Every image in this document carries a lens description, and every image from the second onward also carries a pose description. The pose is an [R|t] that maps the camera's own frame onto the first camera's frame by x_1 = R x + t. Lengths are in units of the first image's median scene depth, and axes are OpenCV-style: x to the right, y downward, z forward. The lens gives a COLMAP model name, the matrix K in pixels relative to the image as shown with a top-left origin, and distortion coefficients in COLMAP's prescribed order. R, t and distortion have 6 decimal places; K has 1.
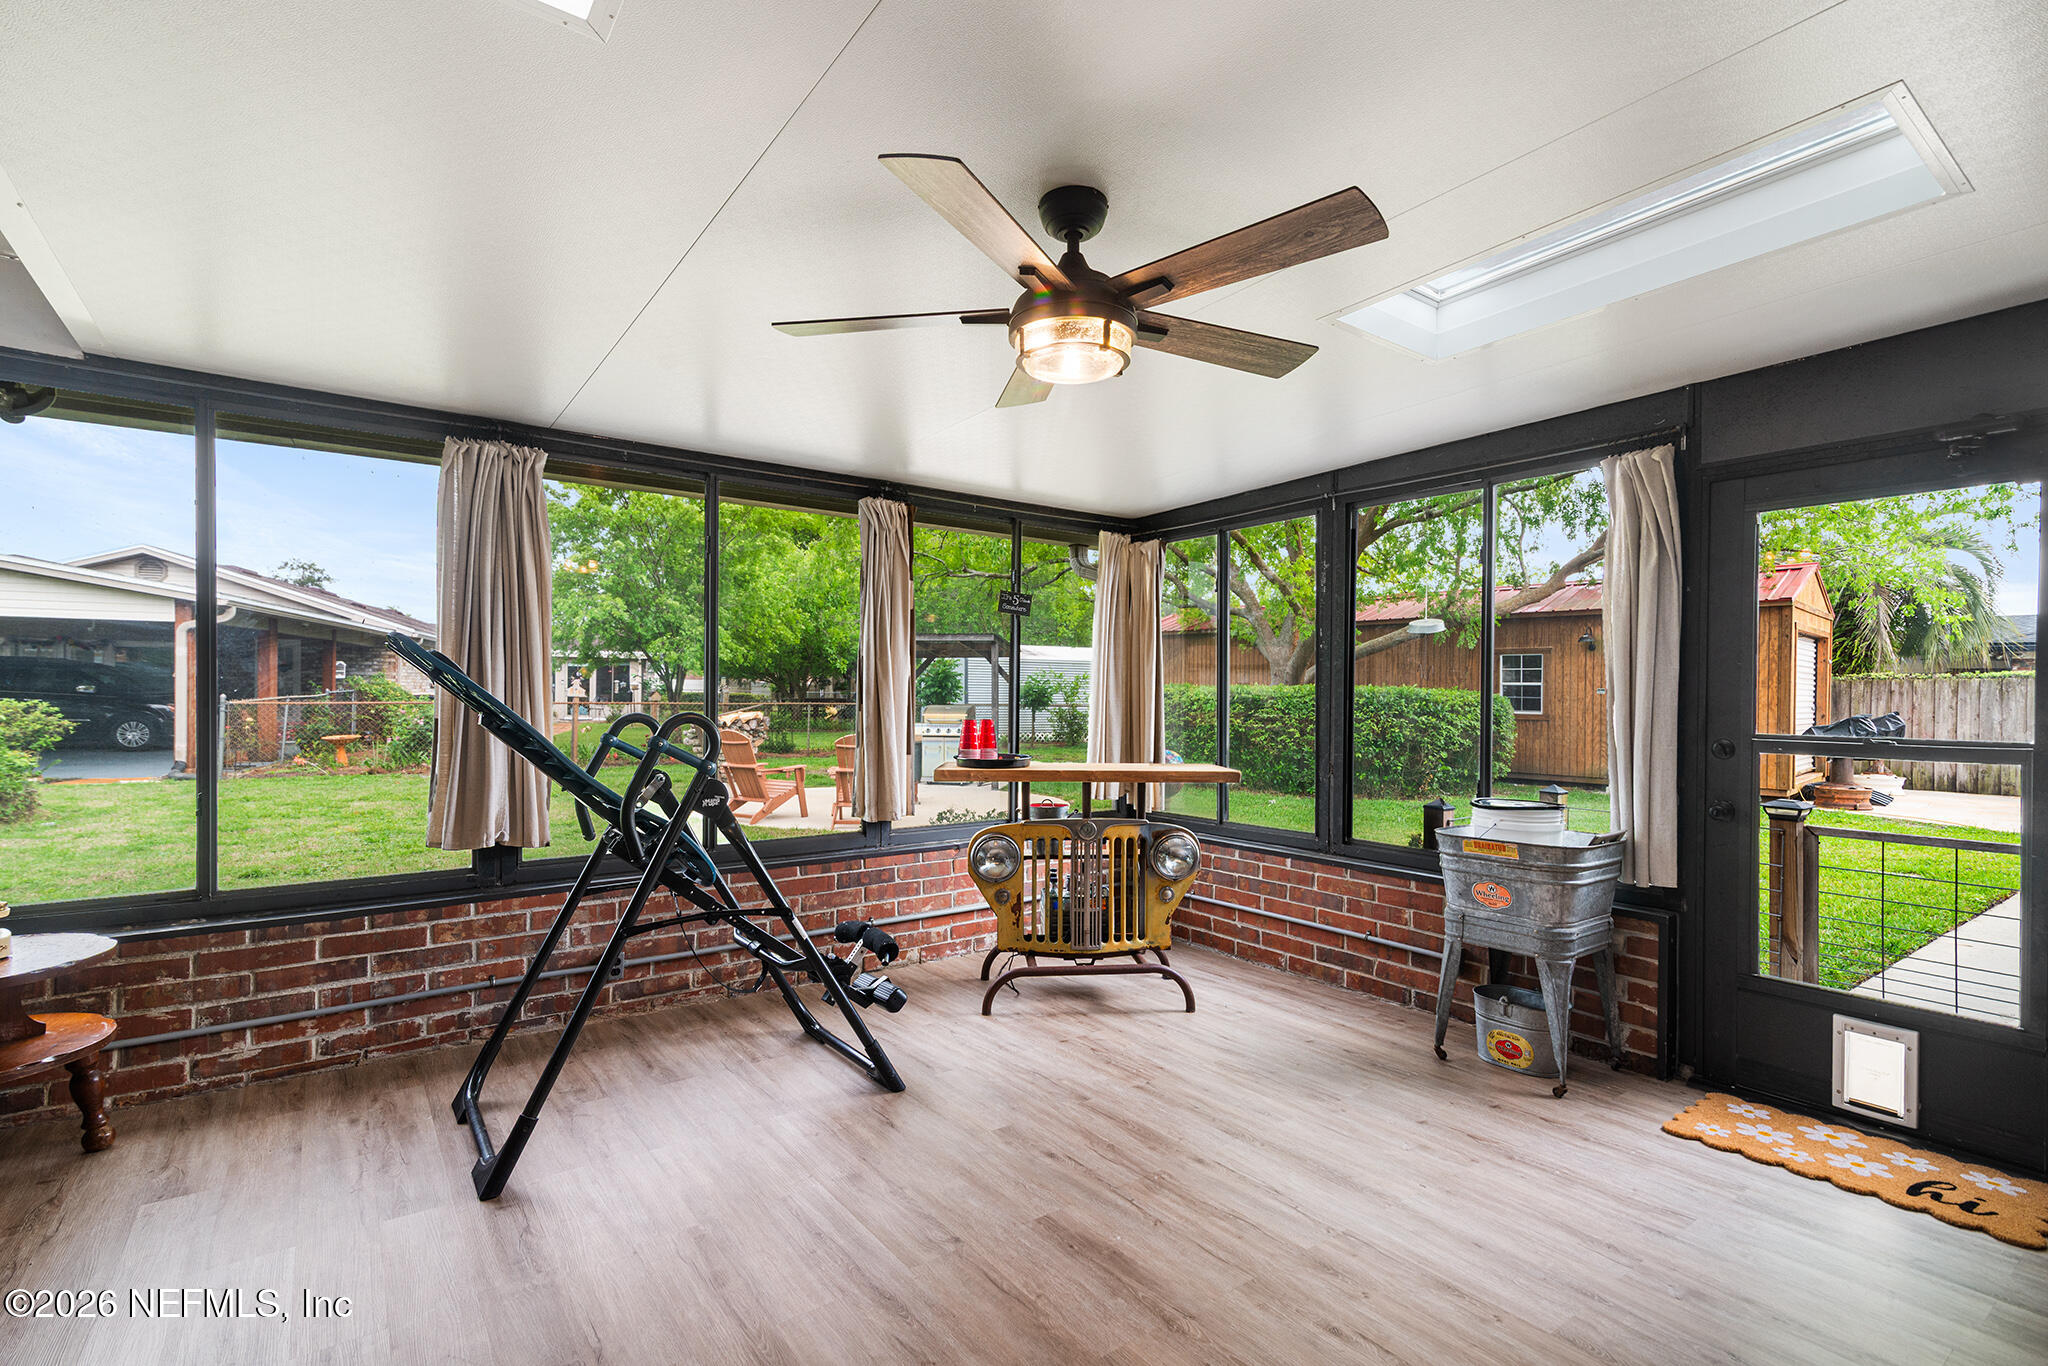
lens RADIAL K [[951.4, 0, 1019.3], [0, 951.4, 697.9], [0, 0, 1]] dist [0.002552, 0.000337]
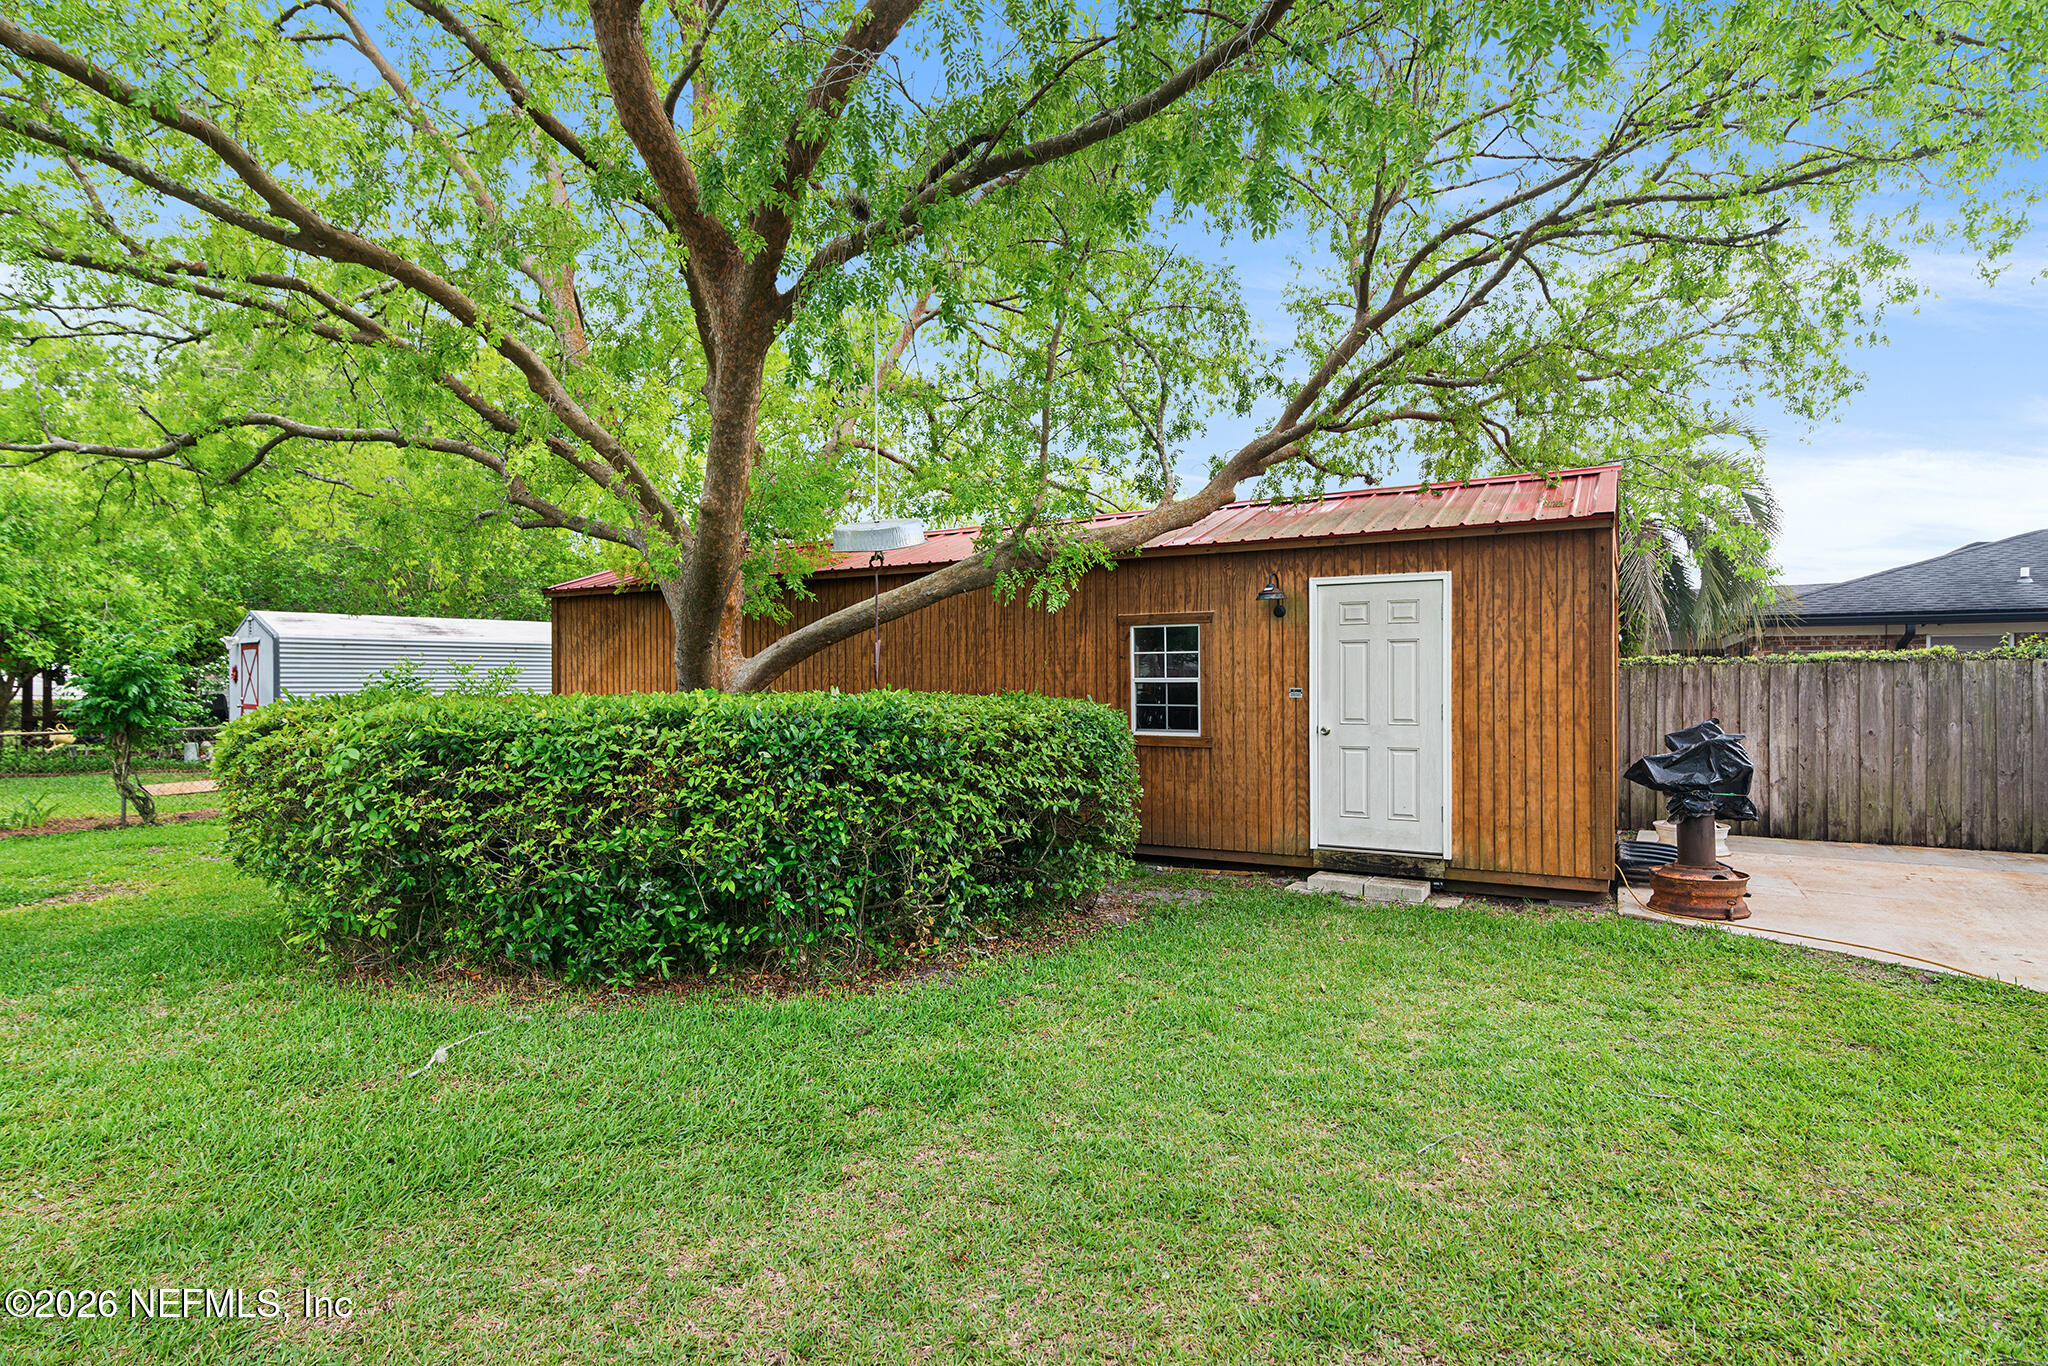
lens RADIAL K [[1047.8, 0, 1018.0], [0, 1047.8, 676.2], [0, 0, 1]] dist [0.008791, -0.000057]
pose [[0.955256, -0.011786, 0.295547, 0.281377], [0.015531, 0.999826, -0.010325, -0.012650], [-0.295373, 0.014453, 0.955273, 0.472538]]
